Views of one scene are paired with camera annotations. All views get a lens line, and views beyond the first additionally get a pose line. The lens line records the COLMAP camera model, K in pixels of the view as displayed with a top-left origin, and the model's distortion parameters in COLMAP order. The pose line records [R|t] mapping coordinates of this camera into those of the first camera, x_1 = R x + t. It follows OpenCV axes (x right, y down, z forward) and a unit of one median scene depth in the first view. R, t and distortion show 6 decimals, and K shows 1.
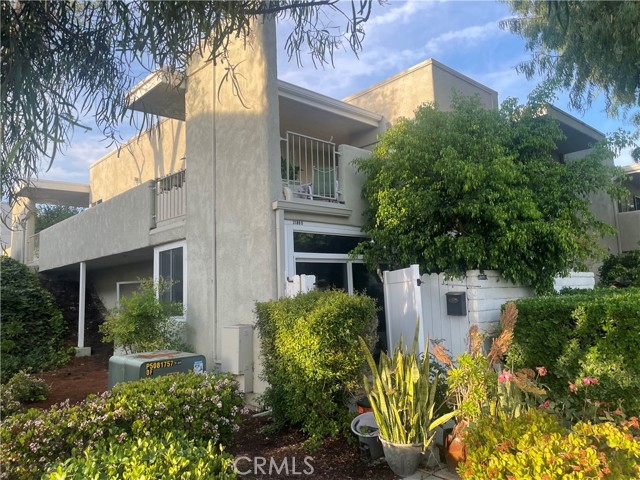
lens RADIAL K [[463.1, 0, 318.3], [0, 463.1, 236.3], [0, 0, 1]] dist [0.049279, -0.091529]
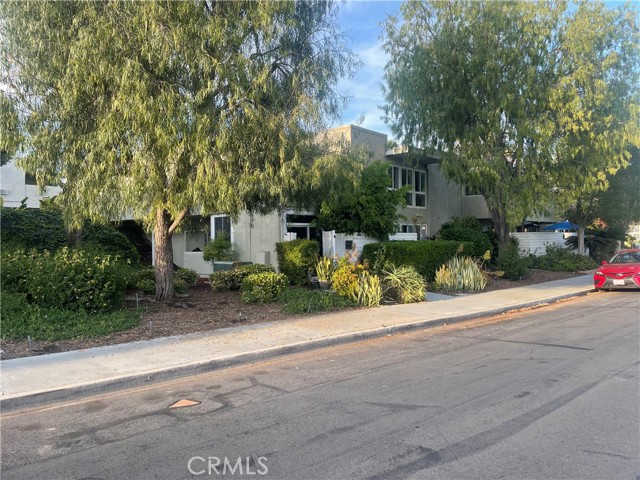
lens RADIAL K [[463.1, 0, 321.3], [0, 463.1, 238.2], [0, 0, 1]] dist [0.049279, -0.091529]
pose [[0.991653, 0.023786, 0.126726, -0.198876], [-0.038653, 0.992476, 0.116181, -0.195403], [-0.123009, -0.120110, 0.985110, -1.600268]]
